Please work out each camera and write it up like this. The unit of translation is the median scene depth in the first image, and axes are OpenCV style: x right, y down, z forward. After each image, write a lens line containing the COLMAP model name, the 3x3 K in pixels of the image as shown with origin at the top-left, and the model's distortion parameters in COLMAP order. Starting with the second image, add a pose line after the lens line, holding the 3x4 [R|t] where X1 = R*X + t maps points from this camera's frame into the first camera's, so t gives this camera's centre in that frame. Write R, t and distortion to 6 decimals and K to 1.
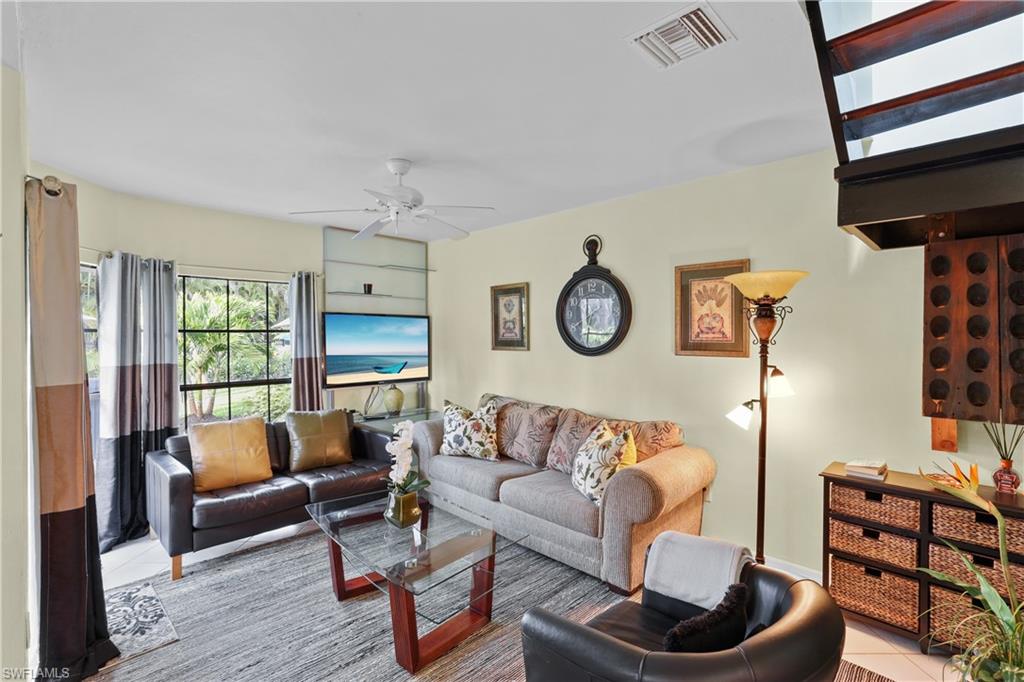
lens RADIAL K [[464.5, 0, 512.1], [0, 464.5, 343.5], [0, 0, 1]] dist [0.004318, 0.000707]
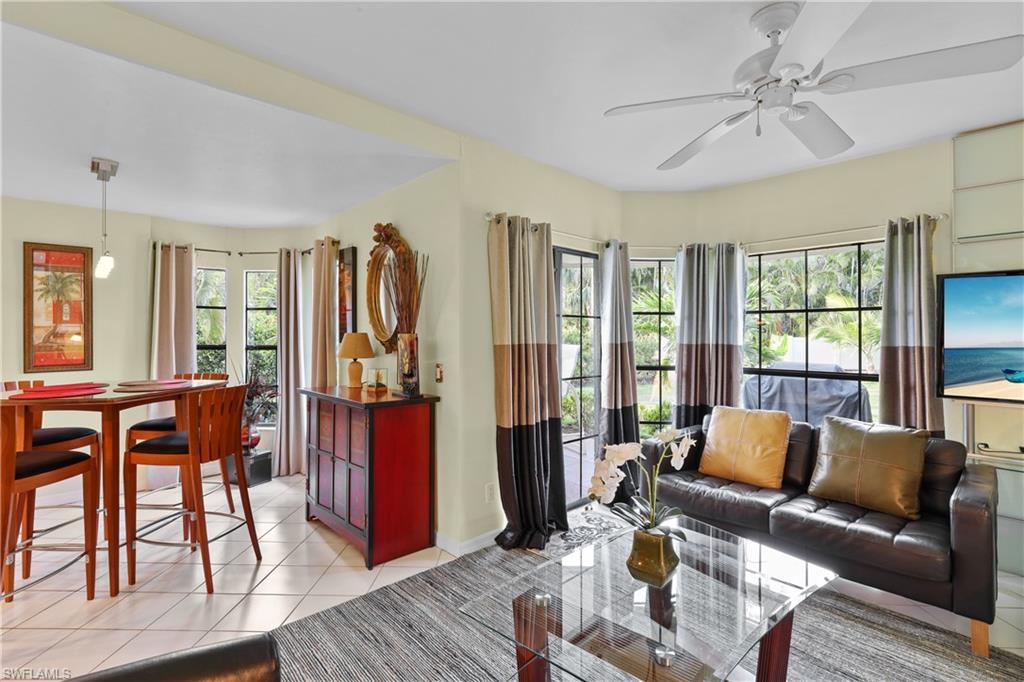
lens RADIAL K [[464.5, 0, 507.7], [0, 464.5, 336.4], [0, 0, 1]] dist [0.004318, 0.000707]
pose [[-0.063098, 0.034136, -0.997423, 0.306760], [0.000915, 0.999416, 0.034146, -0.009622], [0.998007, 0.001242, -0.063092, 0.545395]]
